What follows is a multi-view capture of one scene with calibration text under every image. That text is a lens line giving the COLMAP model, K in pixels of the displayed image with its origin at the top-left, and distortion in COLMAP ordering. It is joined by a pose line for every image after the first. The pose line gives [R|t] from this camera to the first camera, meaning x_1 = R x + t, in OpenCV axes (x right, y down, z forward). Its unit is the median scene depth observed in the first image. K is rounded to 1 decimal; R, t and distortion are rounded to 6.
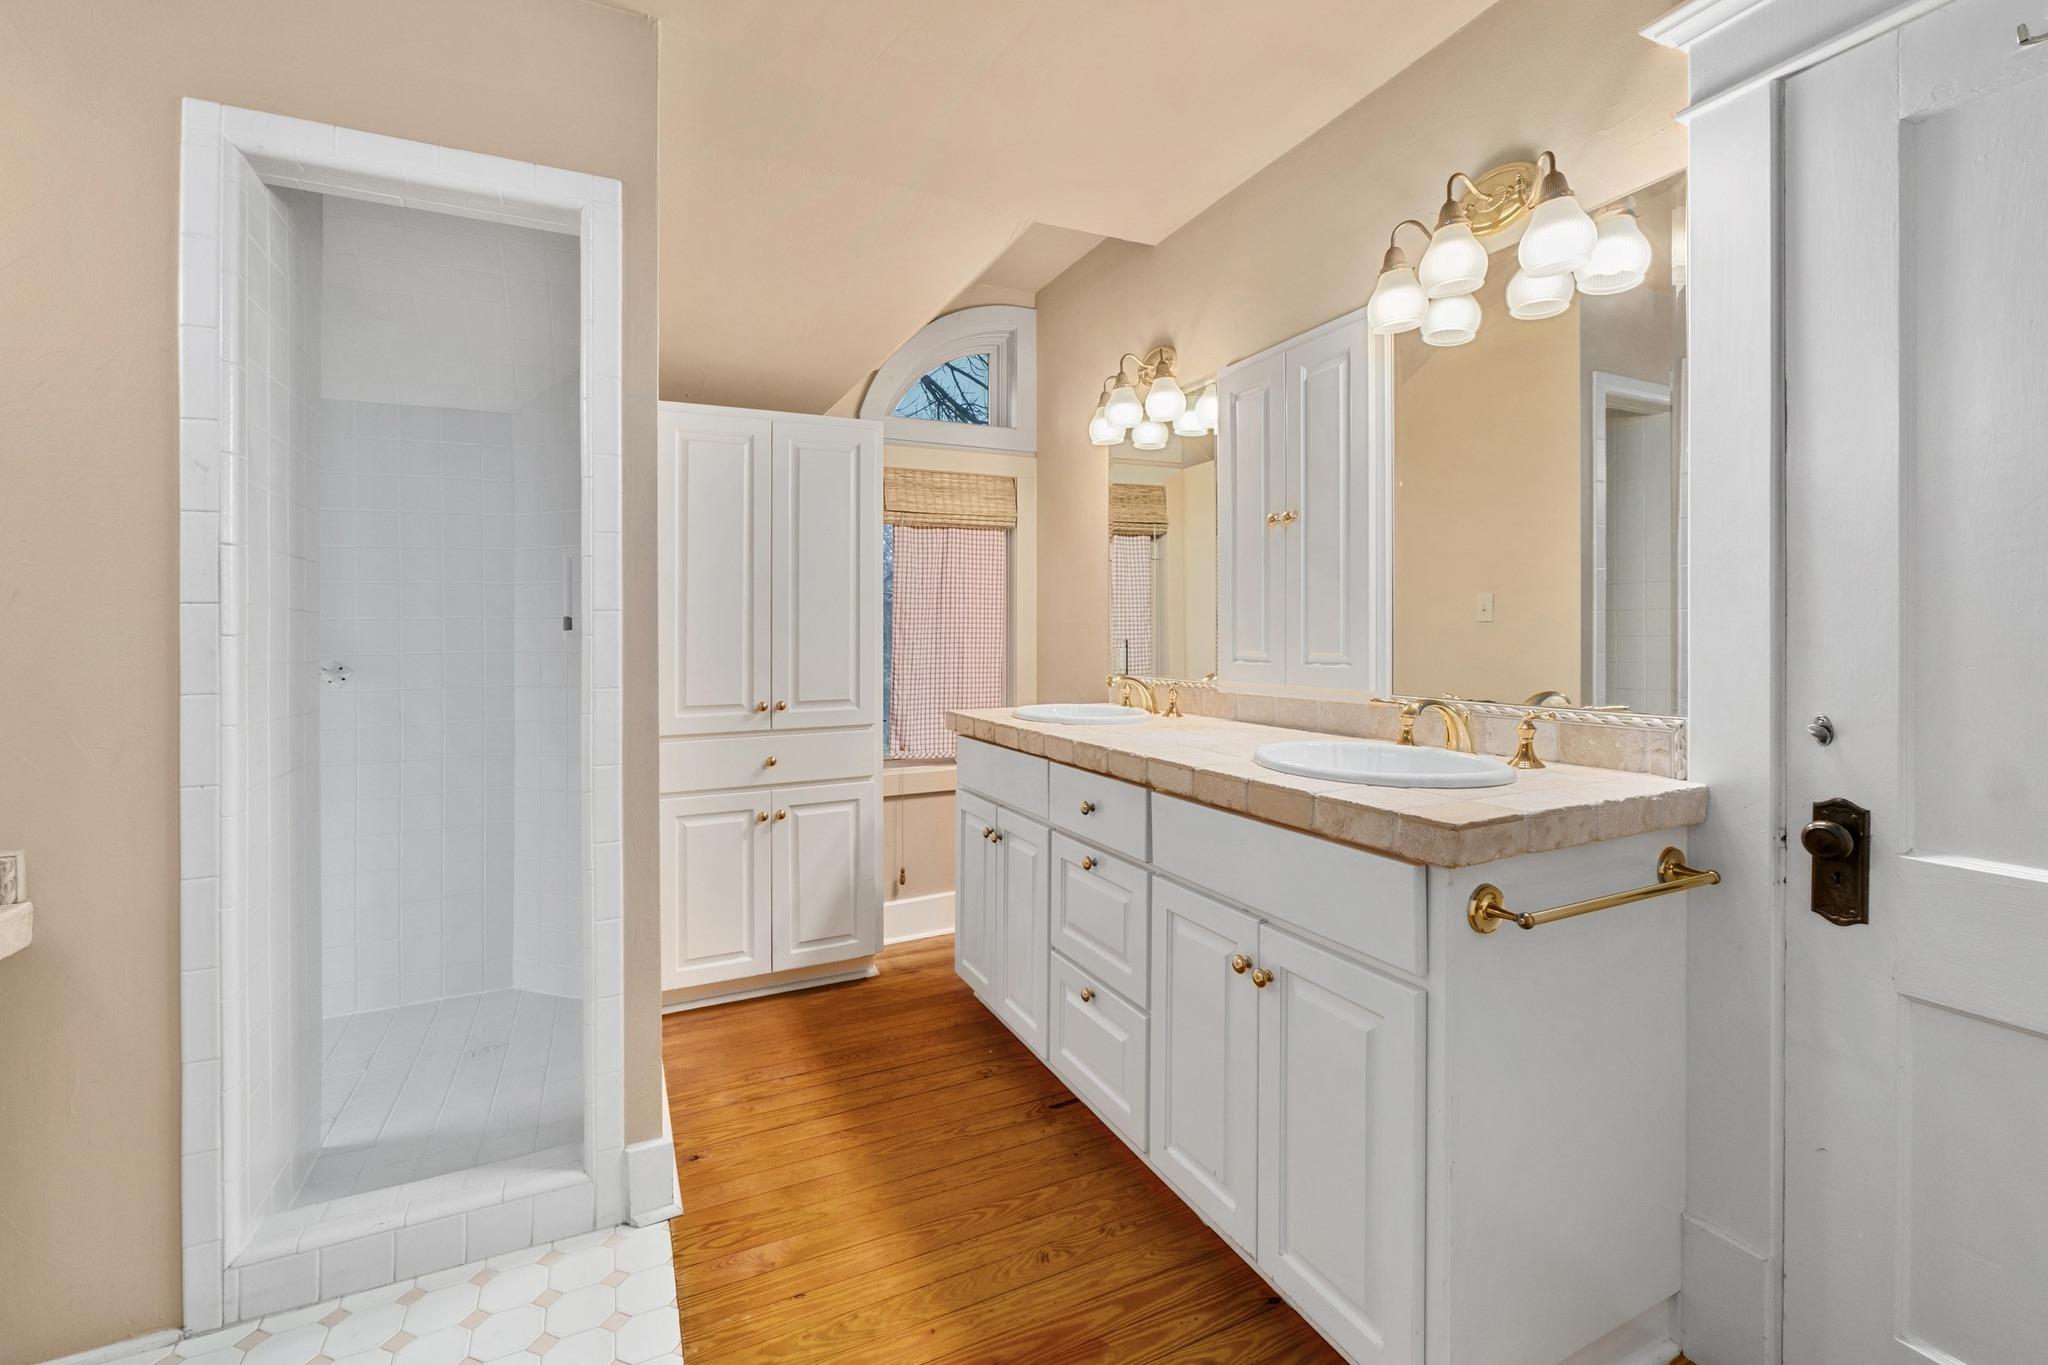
lens RADIAL K [[865.3, 0, 1021.8], [0, 865.3, 638.7], [0, 0, 1]] dist [-0.016117, 0.005158]
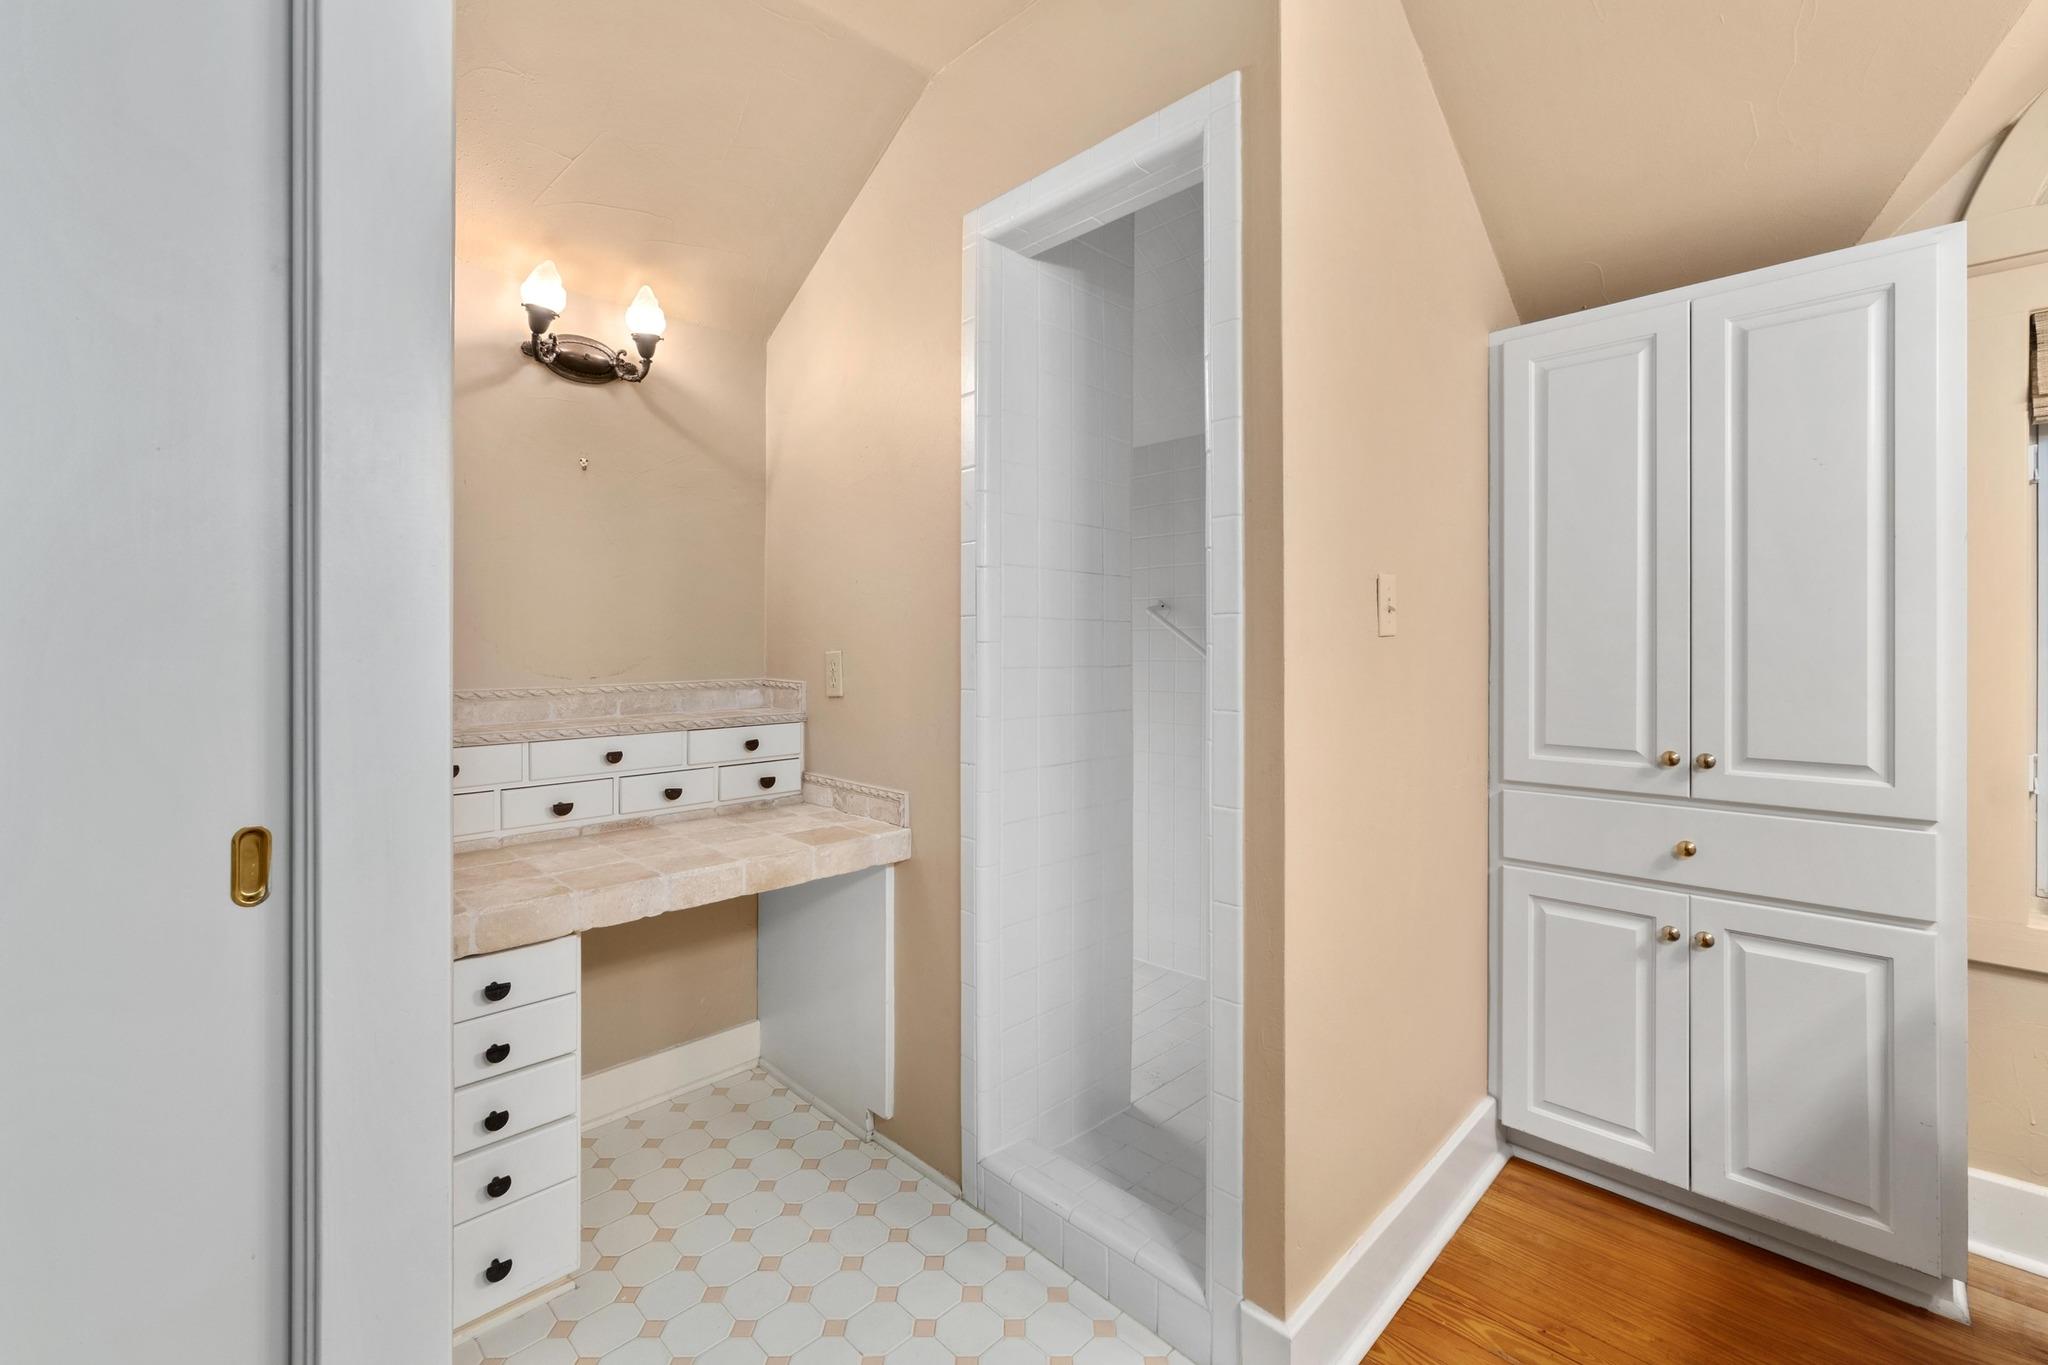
lens RADIAL K [[865.3, 0, 1021.8], [0, 865.3, 638.7], [0, 0, 1]] dist [-0.016117, 0.005158]
pose [[0.332050, 0.001845, -0.943260, 0.131526], [-0.007470, 0.999972, -0.000674, -0.004476], [0.943232, 0.007270, 0.332054, 0.348326]]
